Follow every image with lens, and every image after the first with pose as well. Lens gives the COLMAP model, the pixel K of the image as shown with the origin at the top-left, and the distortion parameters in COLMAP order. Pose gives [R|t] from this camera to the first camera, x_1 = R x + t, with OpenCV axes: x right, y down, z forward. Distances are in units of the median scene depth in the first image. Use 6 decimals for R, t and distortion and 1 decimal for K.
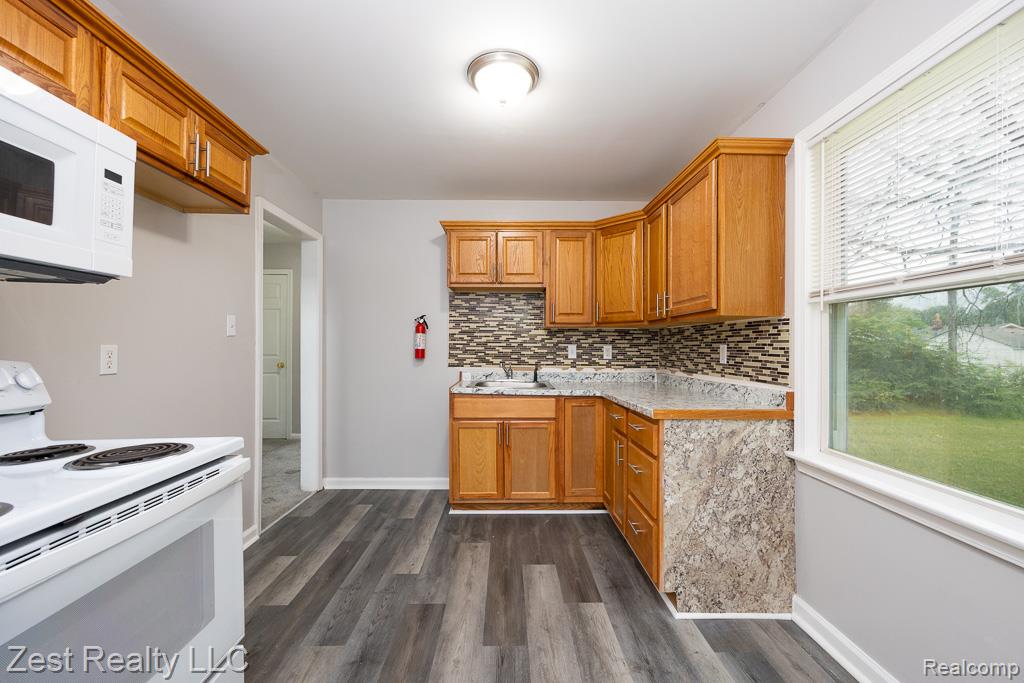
lens RADIAL K [[417.7, 0, 512.5], [0, 417.7, 342.4], [0, 0, 1]] dist [-0.002373, 0.000655]
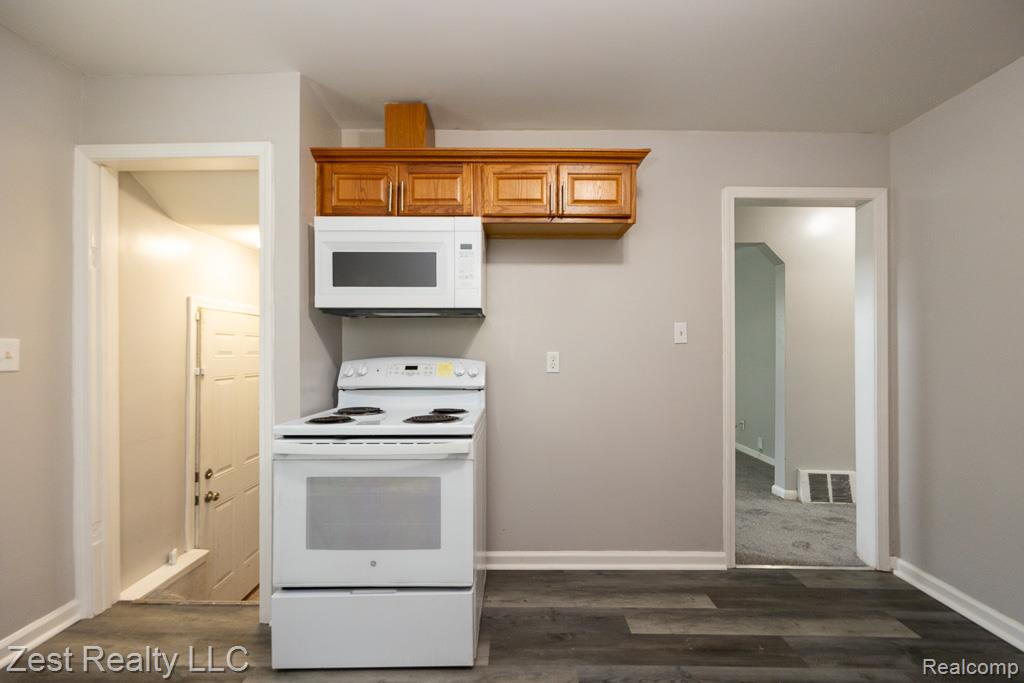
lens RADIAL K [[417.7, 0, 513.4], [0, 417.7, 344.6], [0, 0, 1]] dist [-0.002373, 0.000655]
pose [[-0.020460, -0.015046, -0.999677, 0.310011], [0.001737, 0.999885, -0.015084, 0.001817], [0.999789, -0.002045, -0.020431, 0.585254]]
